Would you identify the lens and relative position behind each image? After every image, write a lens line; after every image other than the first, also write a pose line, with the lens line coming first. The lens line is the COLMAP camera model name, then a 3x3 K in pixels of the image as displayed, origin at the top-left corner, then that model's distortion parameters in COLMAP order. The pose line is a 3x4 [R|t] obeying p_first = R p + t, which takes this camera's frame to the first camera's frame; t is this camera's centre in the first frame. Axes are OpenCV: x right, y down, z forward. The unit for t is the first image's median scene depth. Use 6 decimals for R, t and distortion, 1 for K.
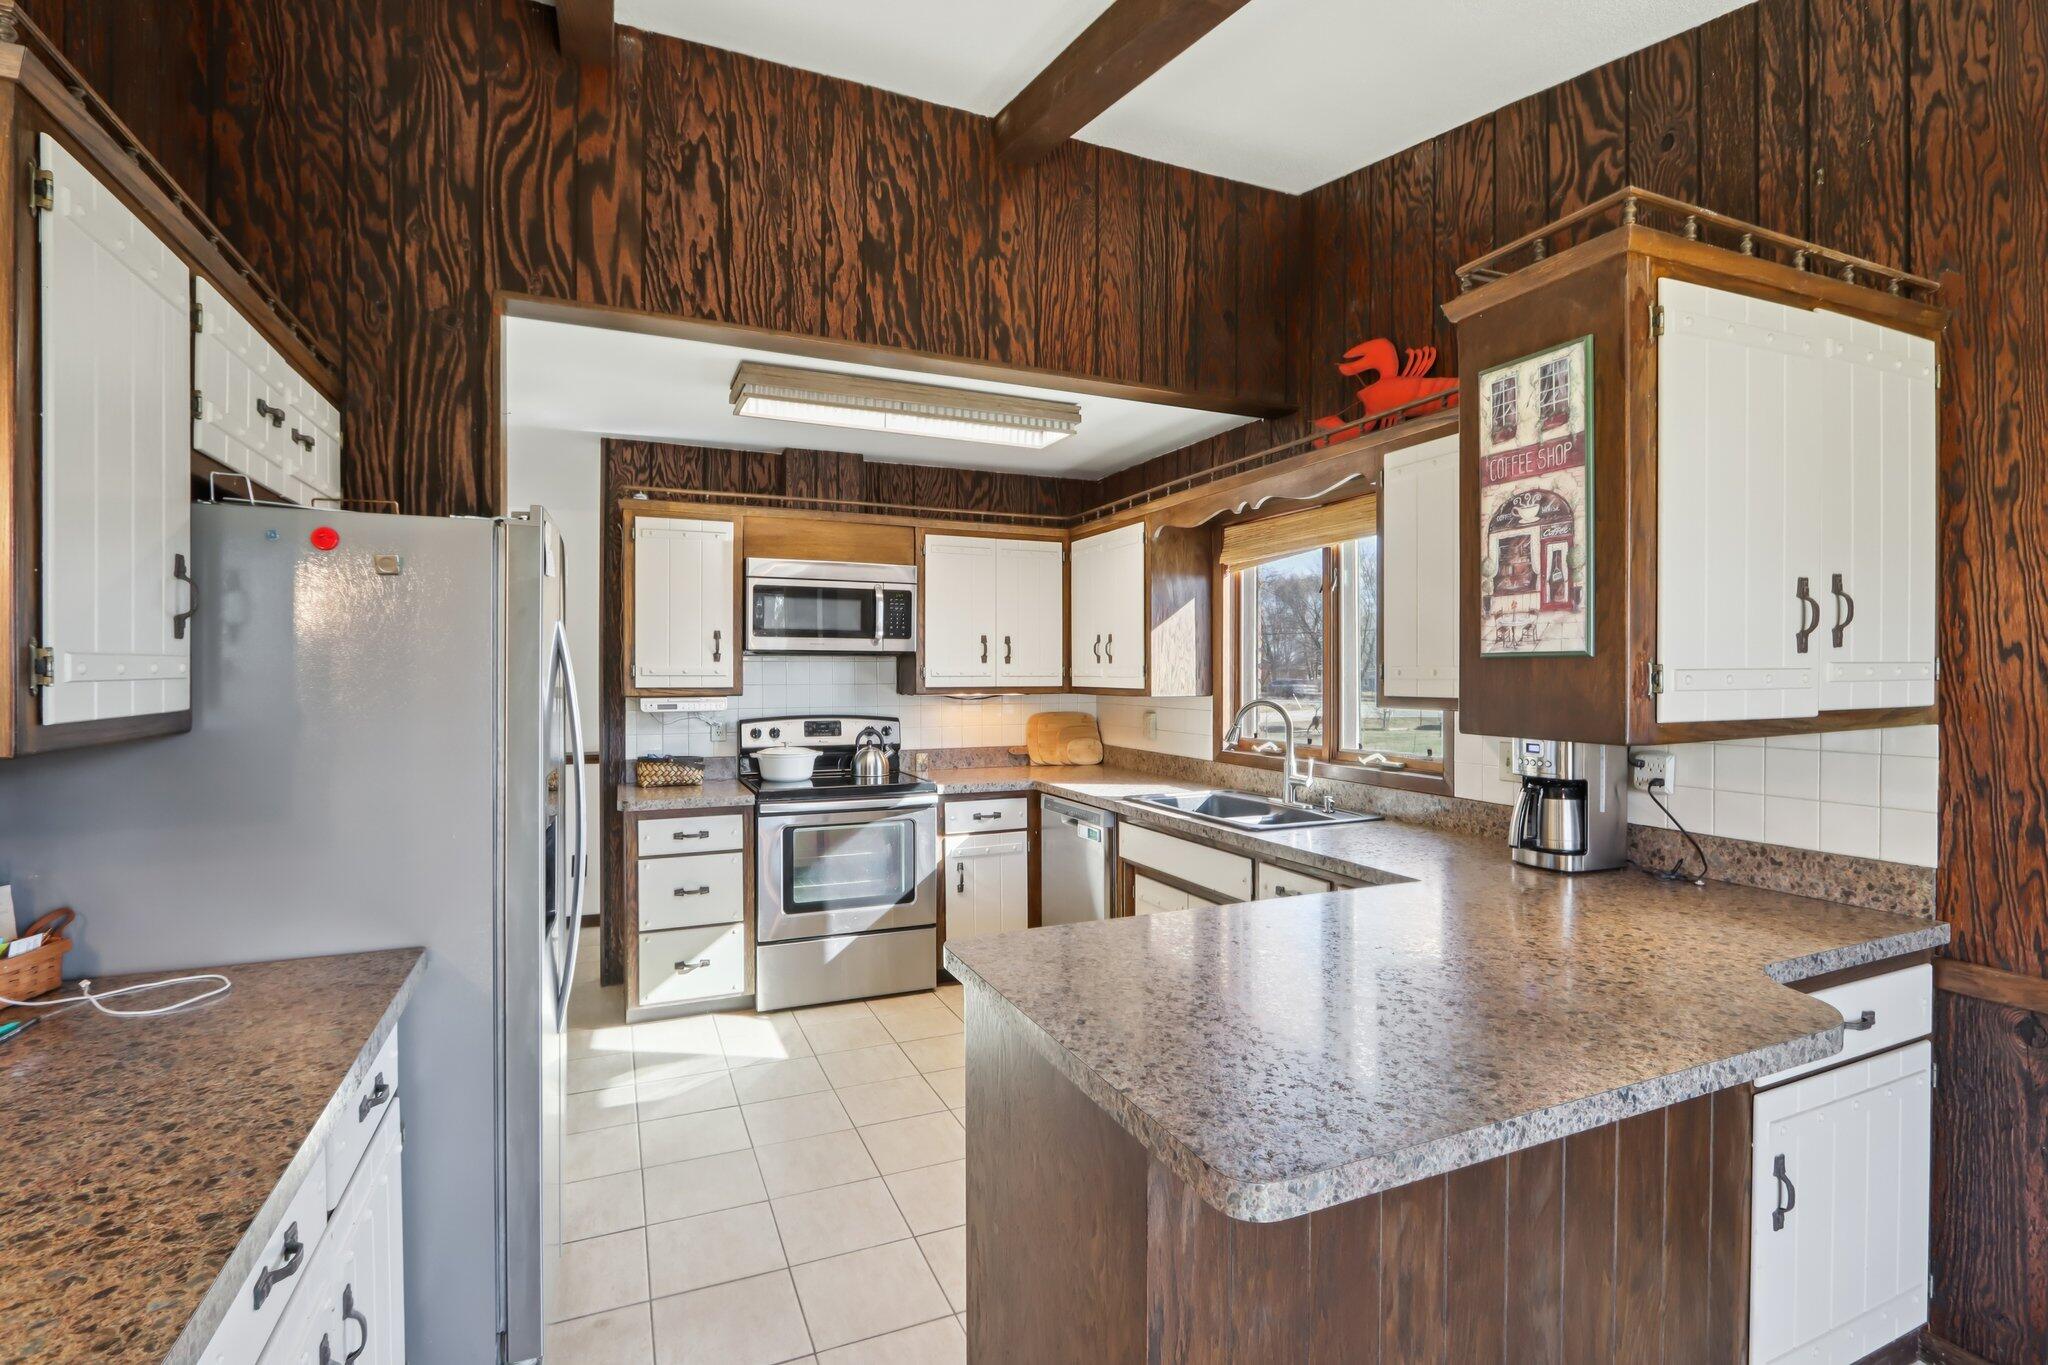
lens RADIAL K [[948.1, 0, 1025.0], [0, 948.1, 679.5], [0, 0, 1]] dist [-0.017369, 0.000929]
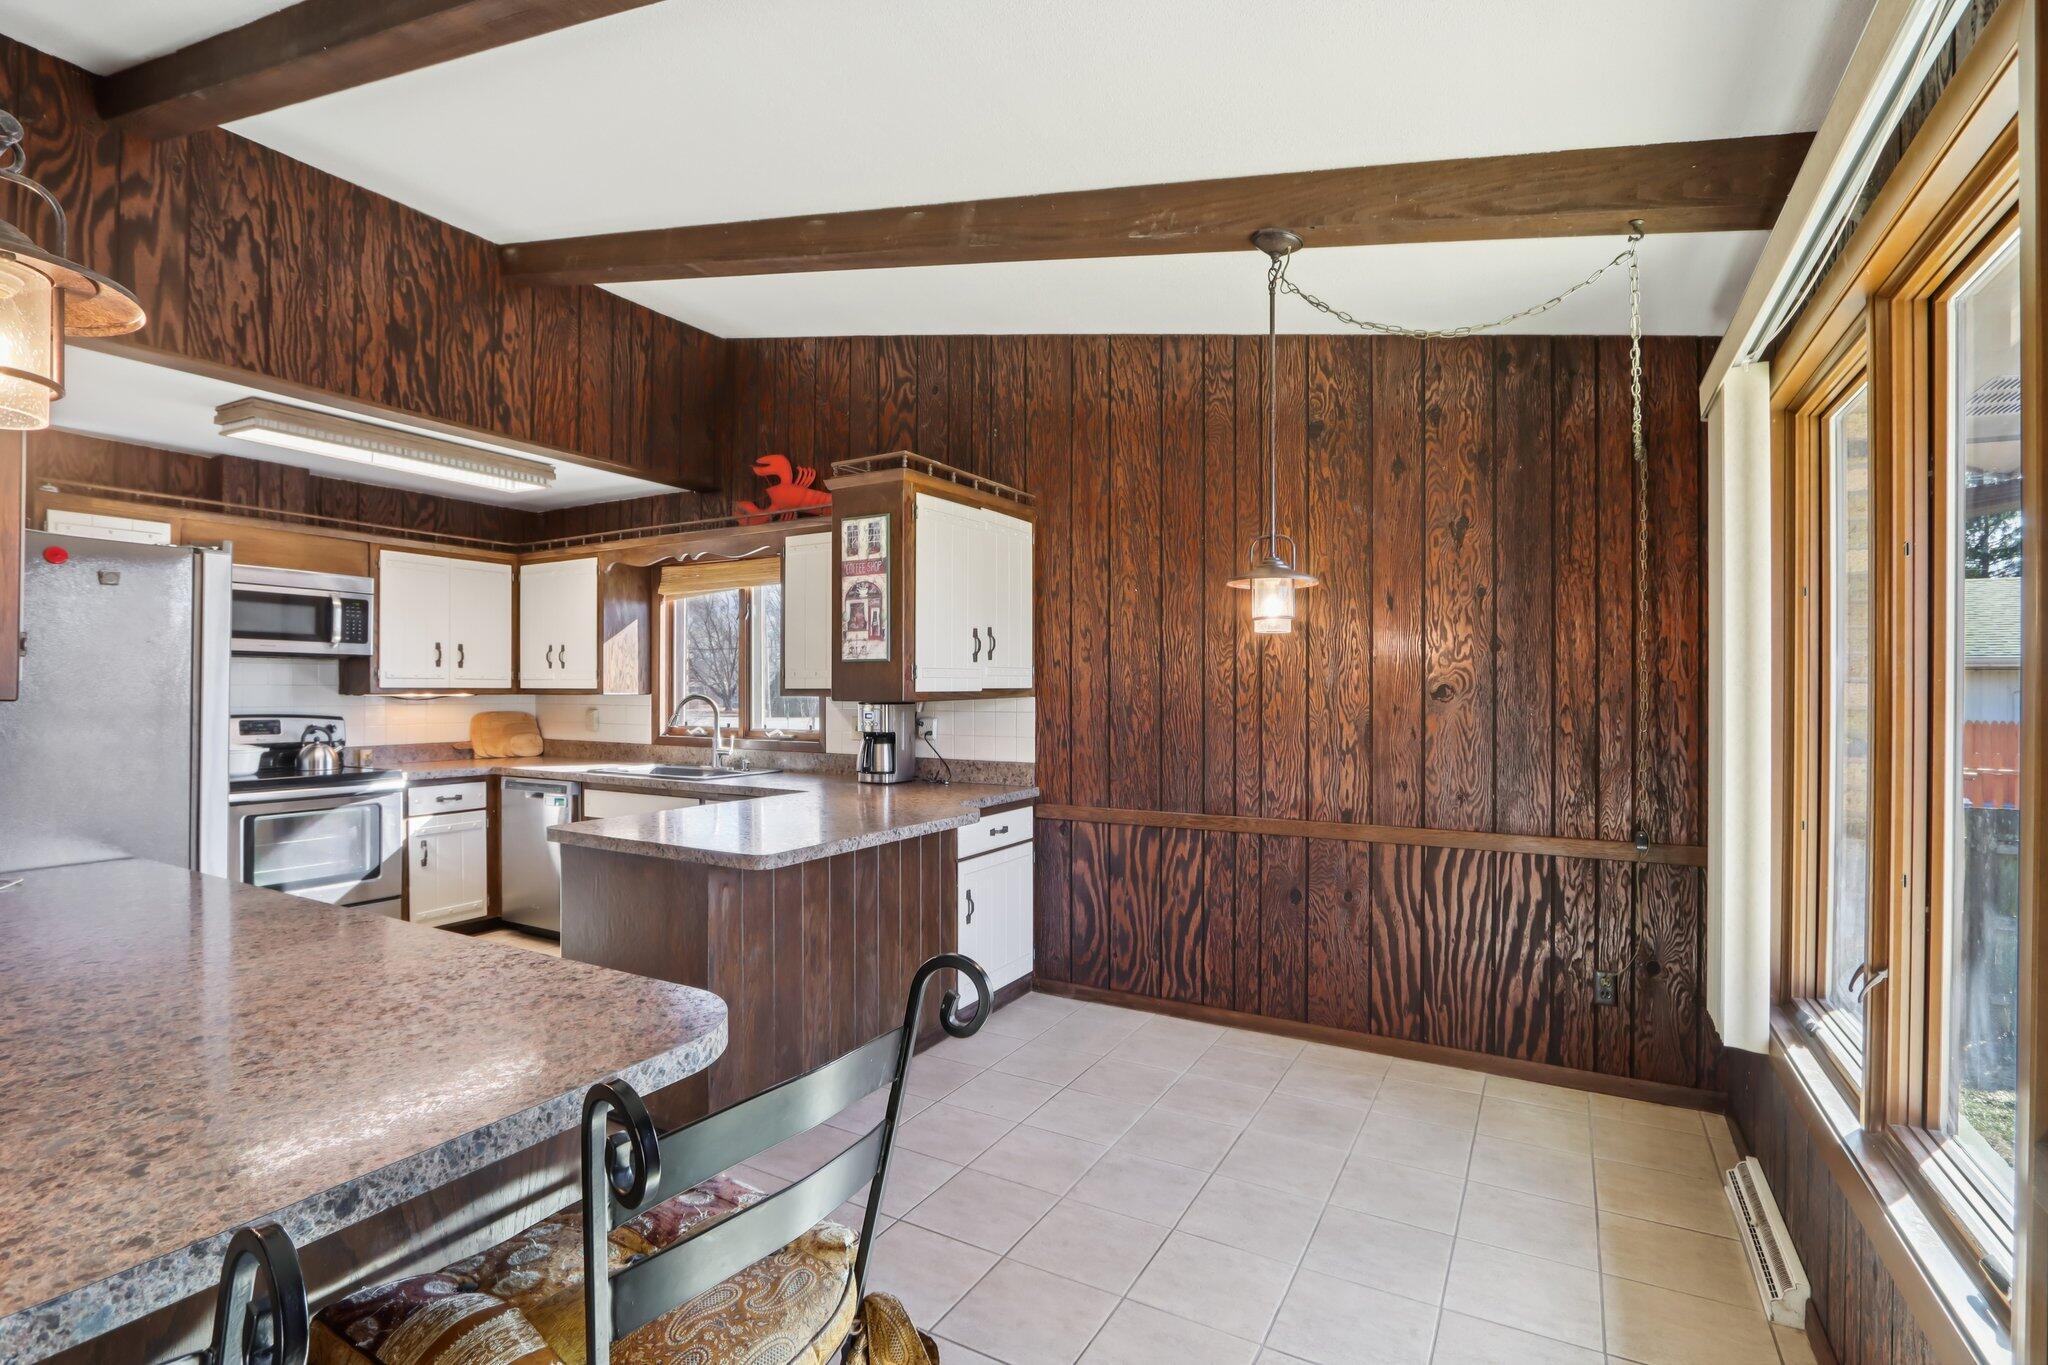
lens RADIAL K [[949.0, 0, 1023.7], [0, 949.0, 685.2], [0, 0, 1]] dist [-0.014723, 0.001615]
pose [[0.801011, 0.005130, 0.598627, -0.254181], [0.002528, 0.999925, -0.011952, 0.031808], [-0.598644, 0.011087, 0.800938, -0.518608]]
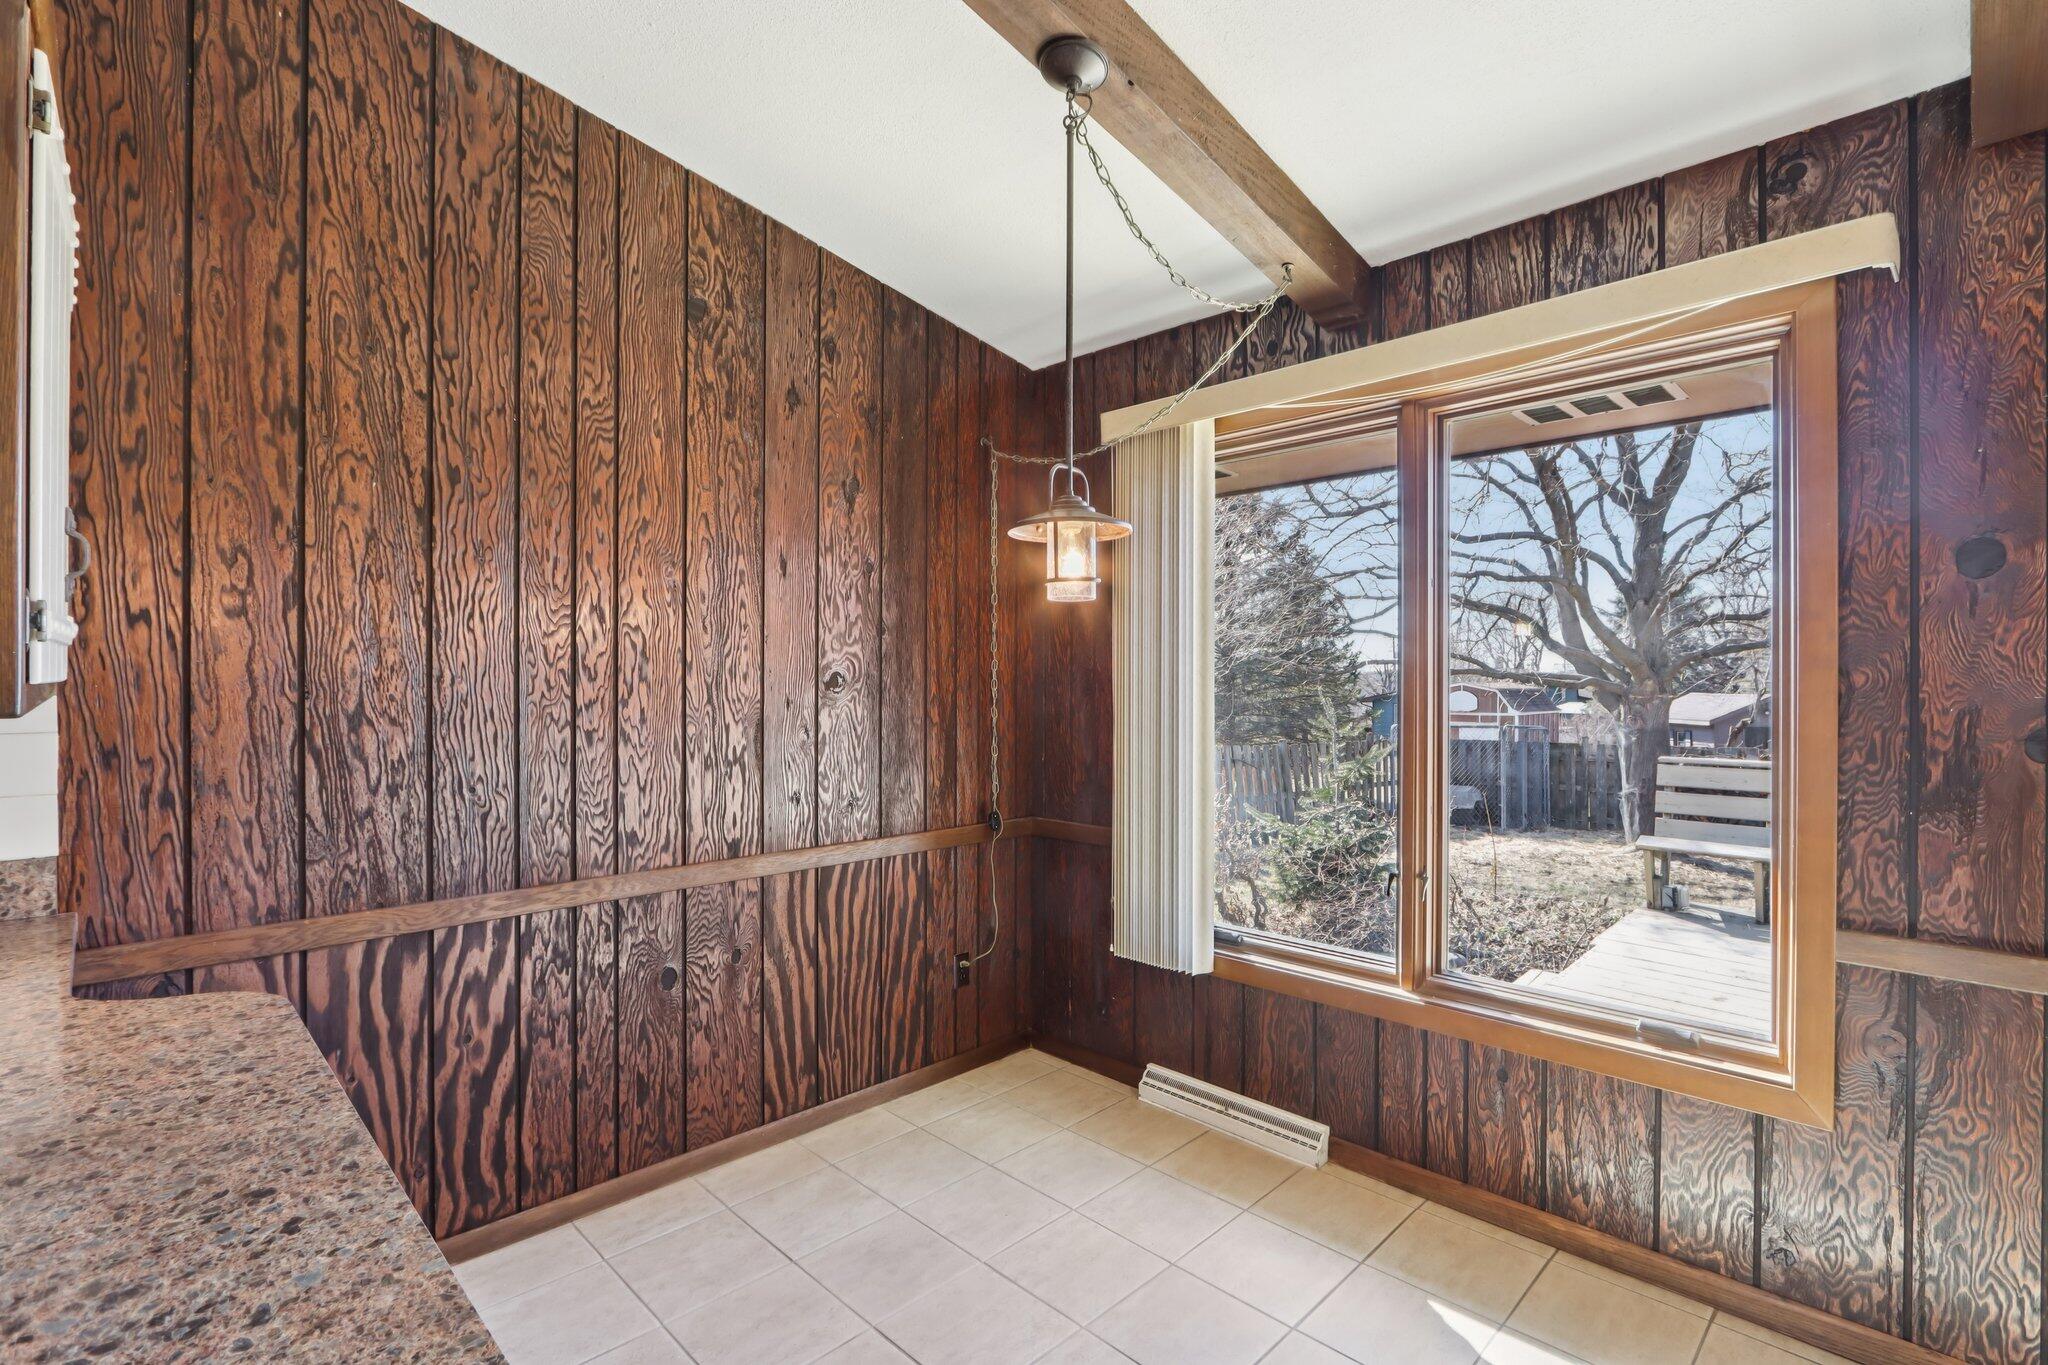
lens RADIAL K [[949.0, 0, 1023.7], [0, 949.0, 685.2], [0, 0, 1]] dist [-0.014723, 0.001615]
pose [[-0.357031, -0.005077, 0.934079, -0.128800], [0.006603, 0.999947, 0.007959, 0.025207], [-0.934069, 0.009009, -0.356978, 0.303367]]
